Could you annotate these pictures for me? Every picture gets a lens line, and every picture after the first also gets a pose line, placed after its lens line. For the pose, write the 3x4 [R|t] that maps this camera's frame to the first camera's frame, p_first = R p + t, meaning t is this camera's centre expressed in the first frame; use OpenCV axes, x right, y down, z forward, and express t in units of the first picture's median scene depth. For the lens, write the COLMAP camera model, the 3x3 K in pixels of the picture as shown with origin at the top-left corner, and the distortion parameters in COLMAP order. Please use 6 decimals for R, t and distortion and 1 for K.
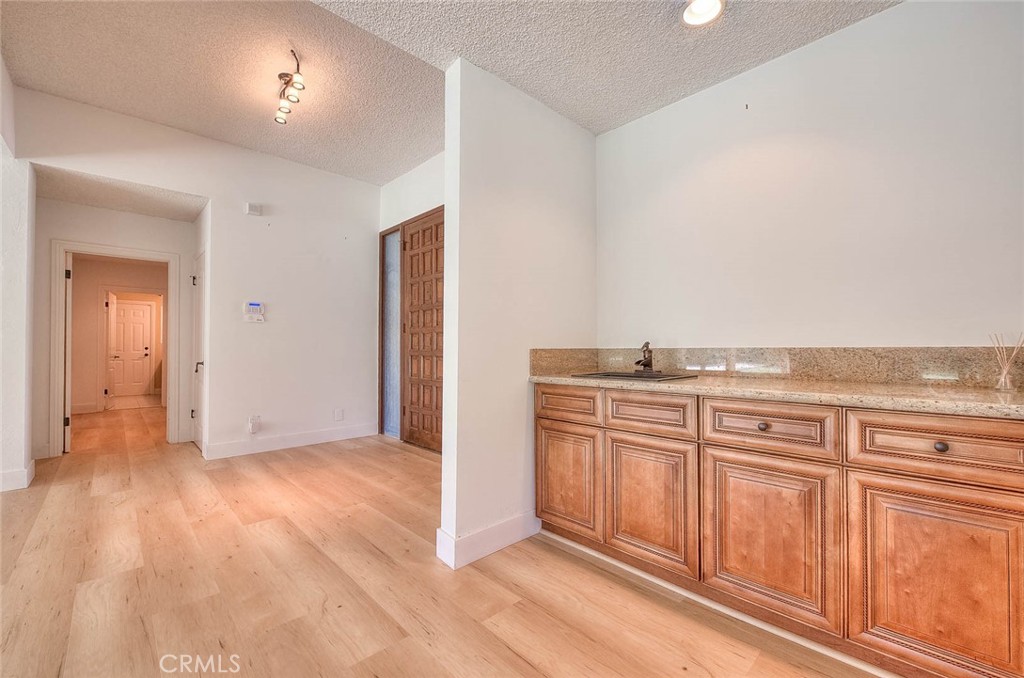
lens RADIAL K [[419.1, 0, 512.1], [0, 419.1, 346.4], [0, 0, 1]] dist [-0.000596, -0.000129]
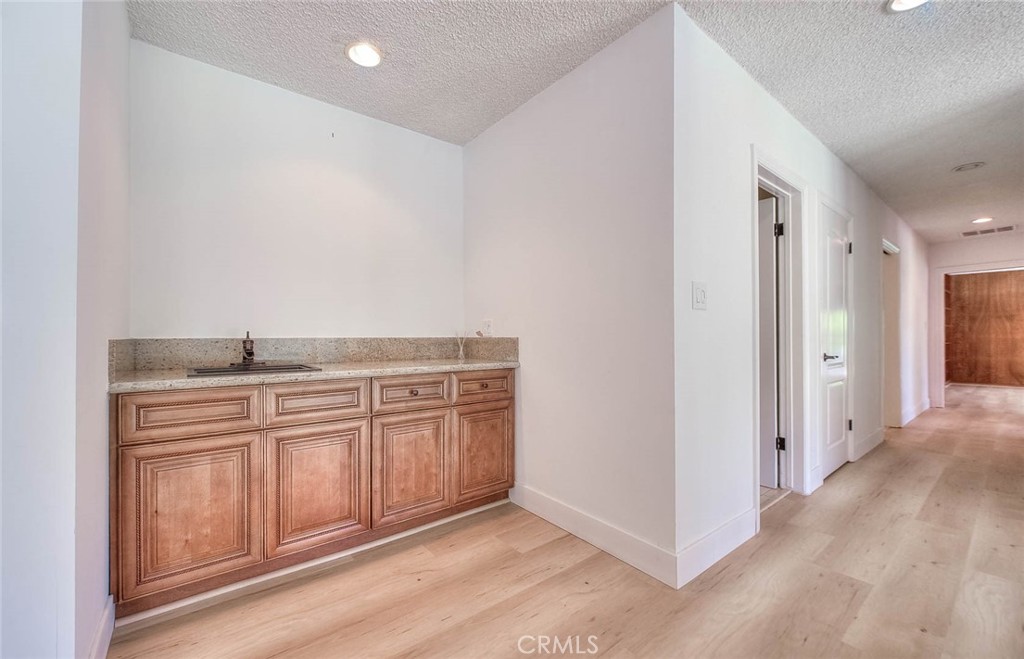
lens RADIAL K [[410.0, 0, 512.2], [0, 410.0, 332.0], [0, 0, 1]] dist [-0.002311, -0.000260]
pose [[0.094827, 0.009901, 0.995445, -0.682985], [-0.005649, 0.999940, -0.009408, -0.006064], [-0.995478, -0.004731, 0.094877, 0.464082]]
